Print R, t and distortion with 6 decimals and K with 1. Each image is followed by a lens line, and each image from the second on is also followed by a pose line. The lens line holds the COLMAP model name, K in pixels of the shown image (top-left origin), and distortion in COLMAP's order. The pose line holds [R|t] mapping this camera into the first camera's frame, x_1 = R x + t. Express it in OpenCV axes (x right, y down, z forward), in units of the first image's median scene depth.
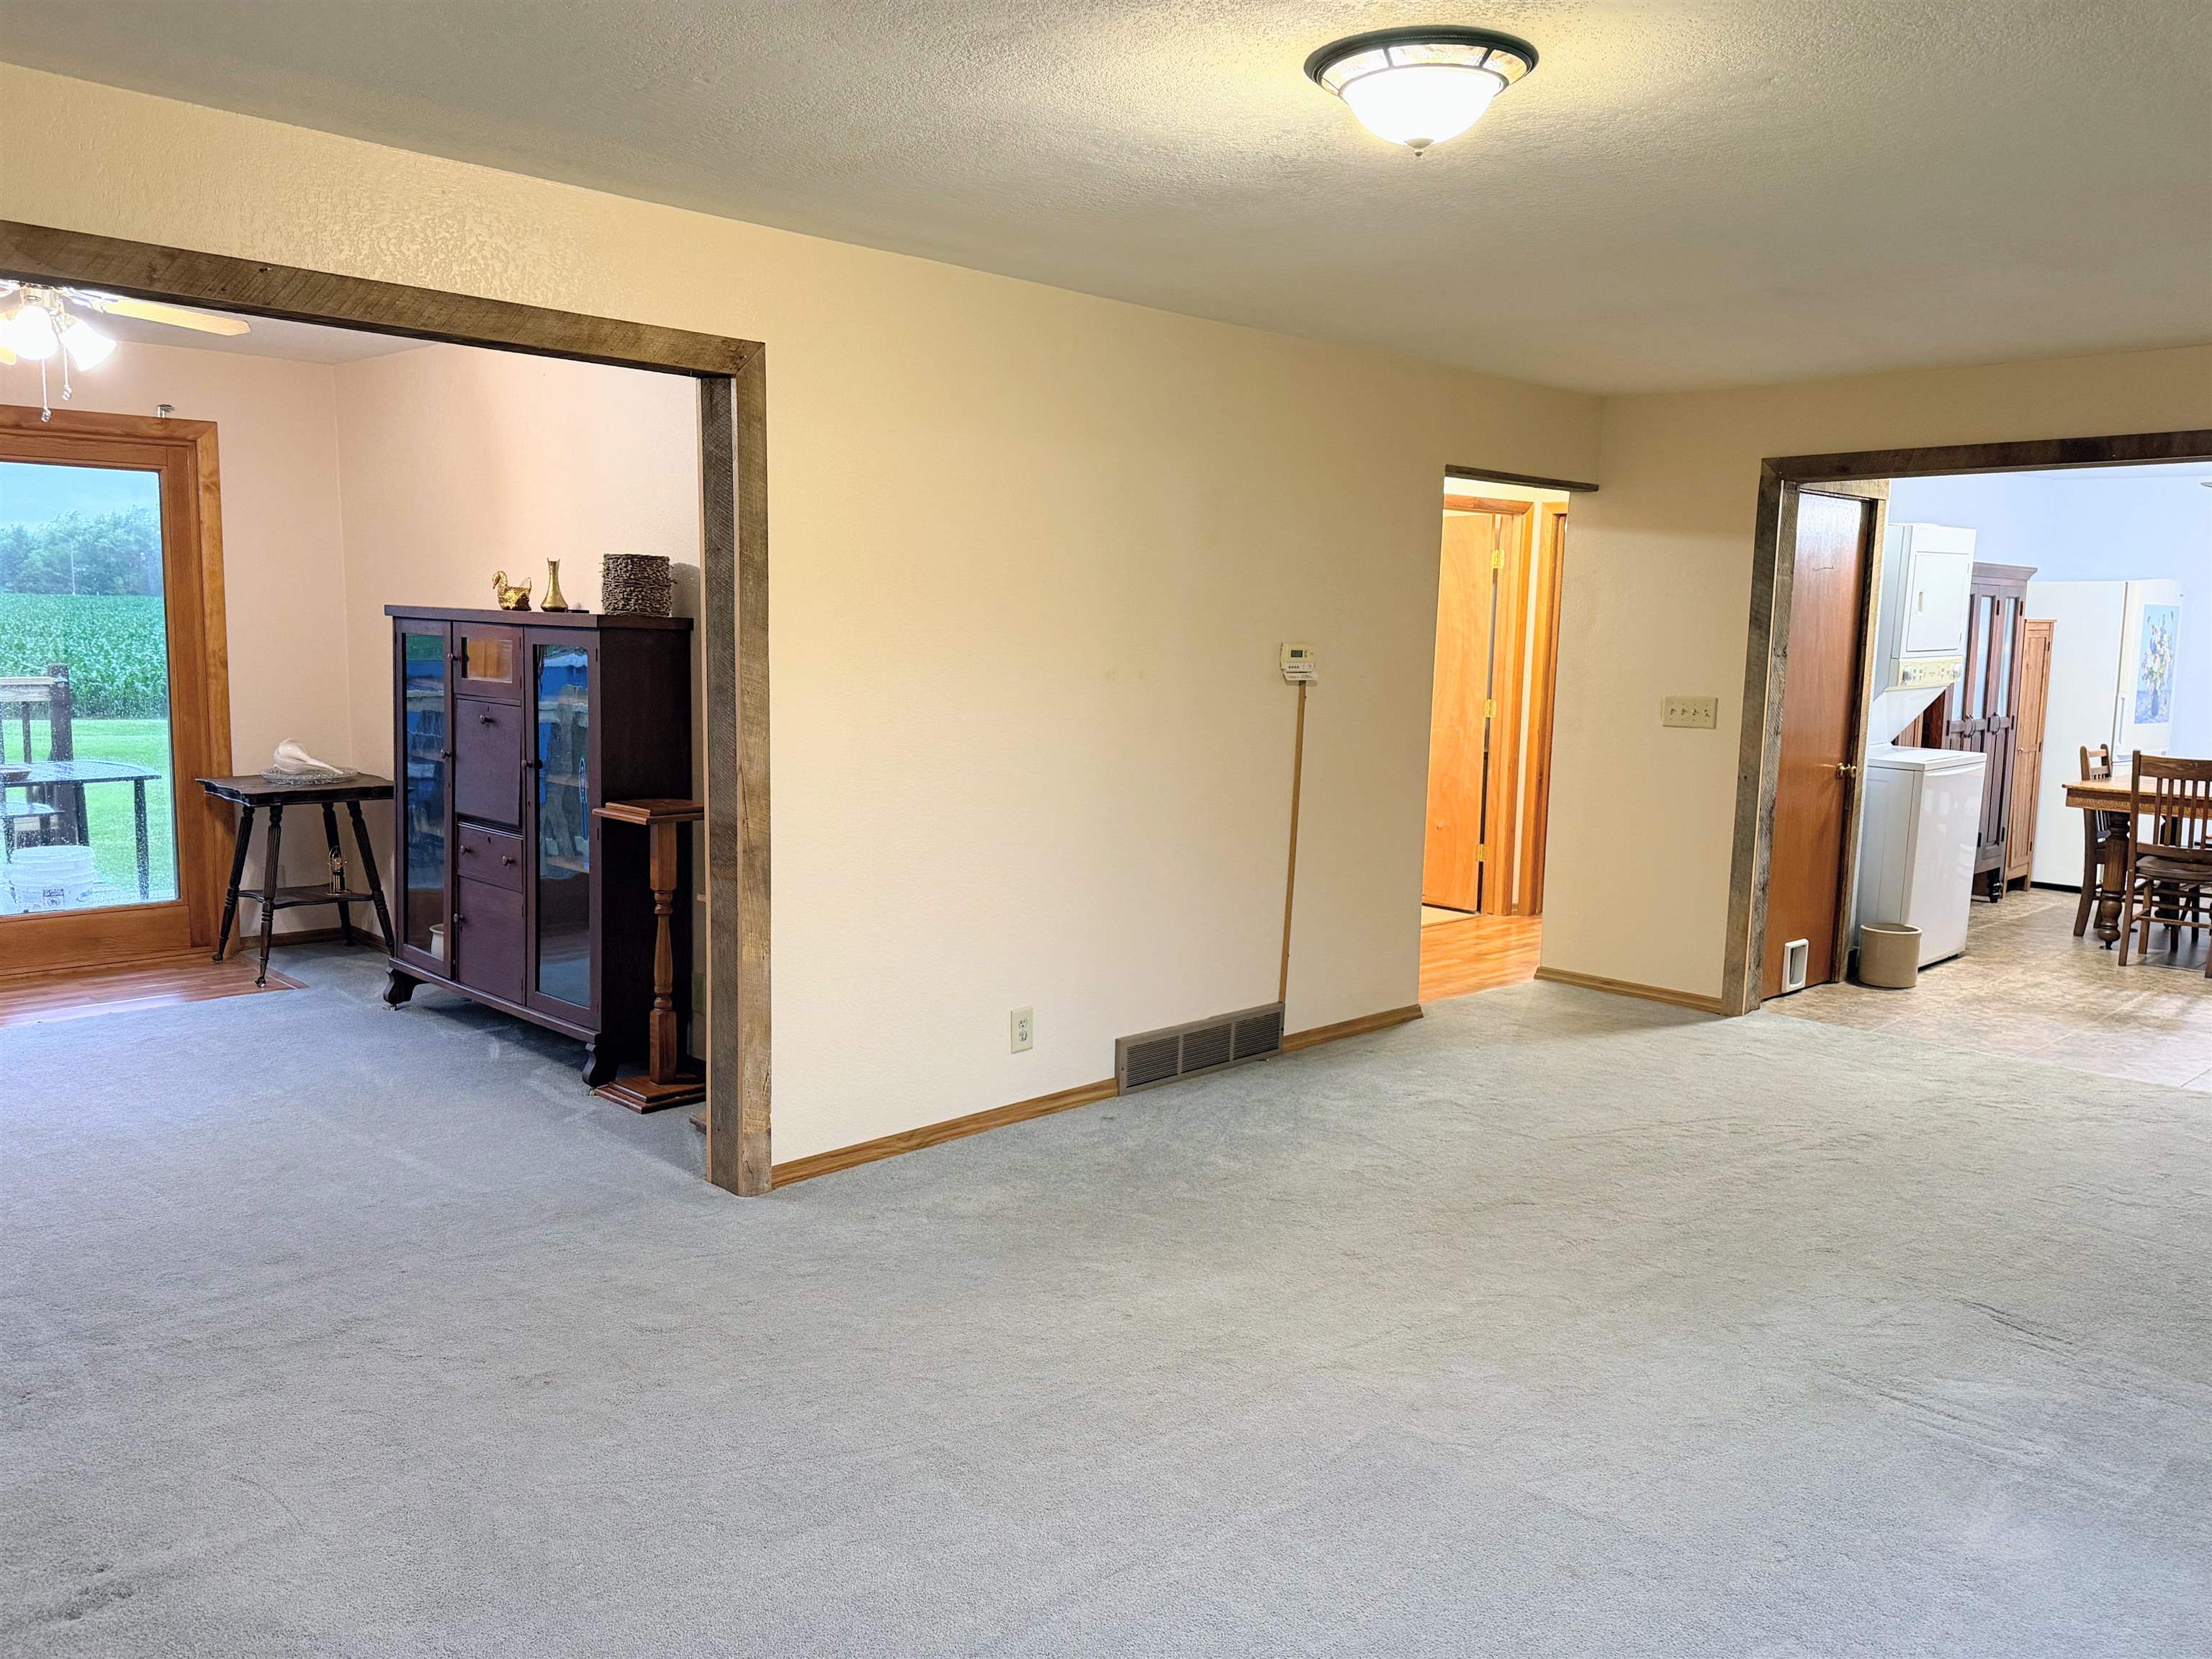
lens RADIAL K [[1532.0, 0, 1114.4], [0, 1532.0, 799.3], [0, 0, 1]] dist [0.161602, -0.202711]
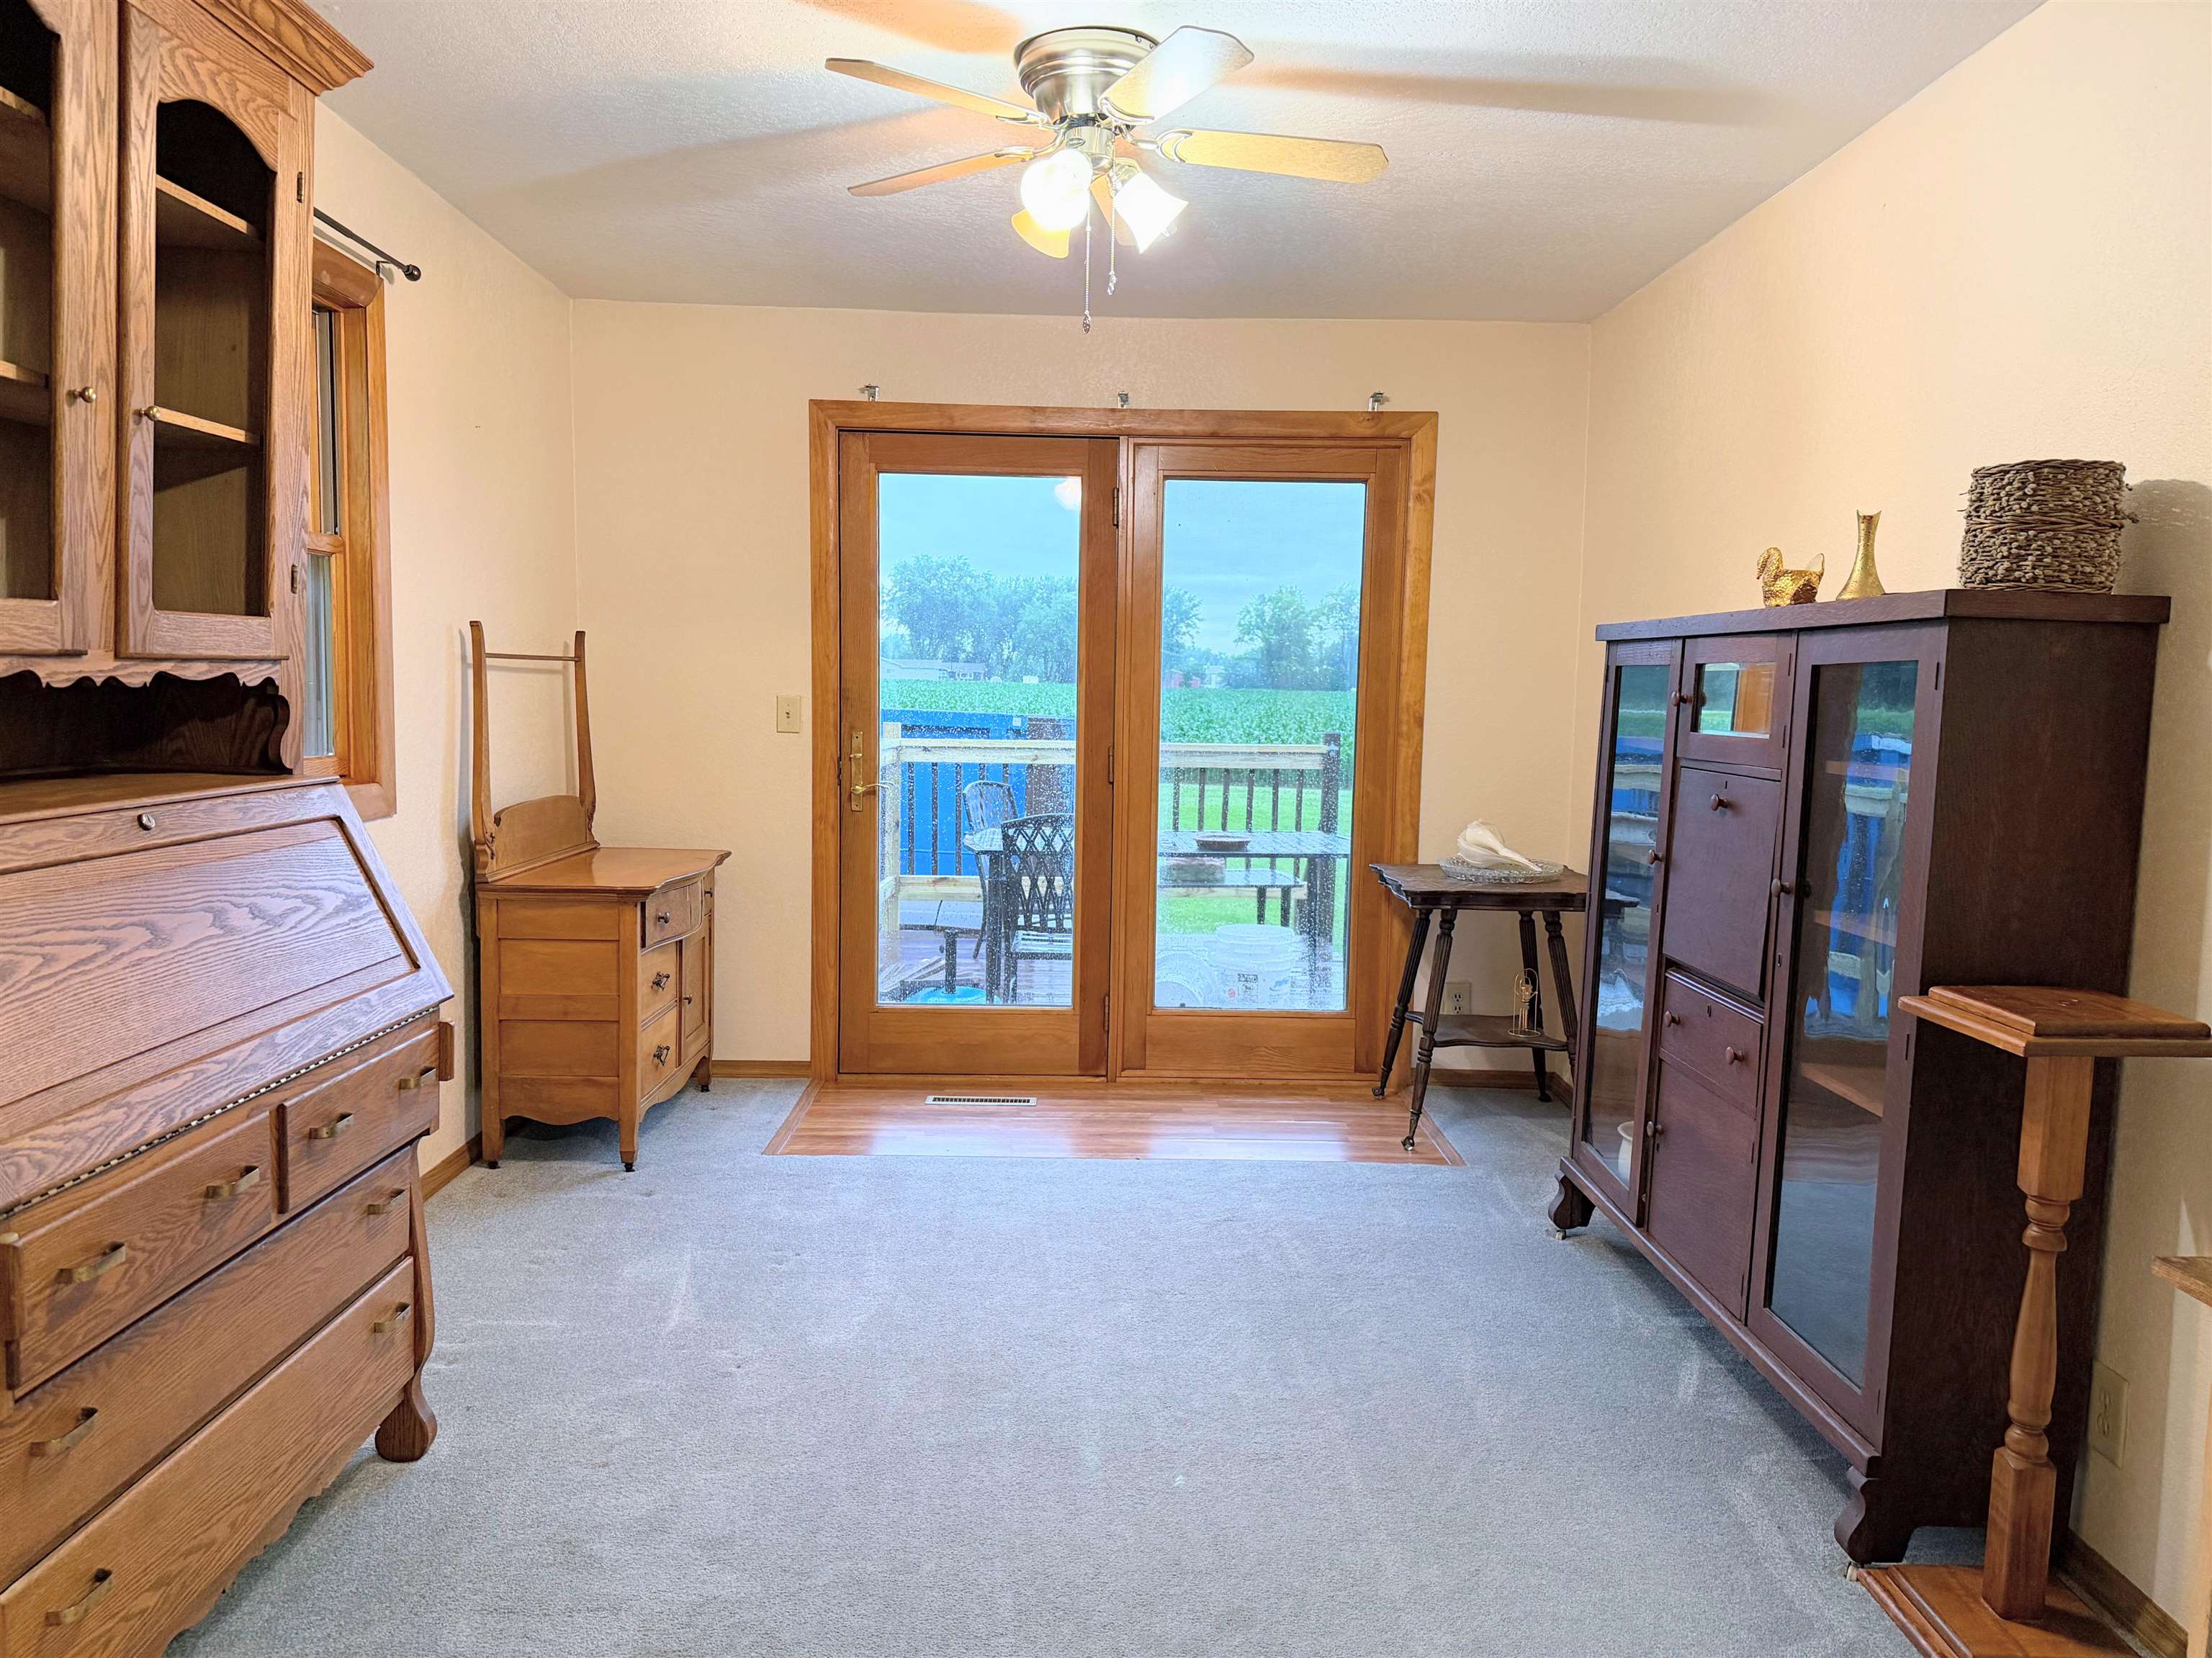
lens RADIAL K [[1755.3, 0, 953.7], [0, 1755.3, 829.6], [0, 0, 1]] dist [0.133173, -0.181319]
pose [[0.682801, 0.058133, -0.728288, -0.098933], [-0.085966, 0.996297, -0.001071, -0.014240], [0.725529, 0.063339, 0.685270, 0.299259]]
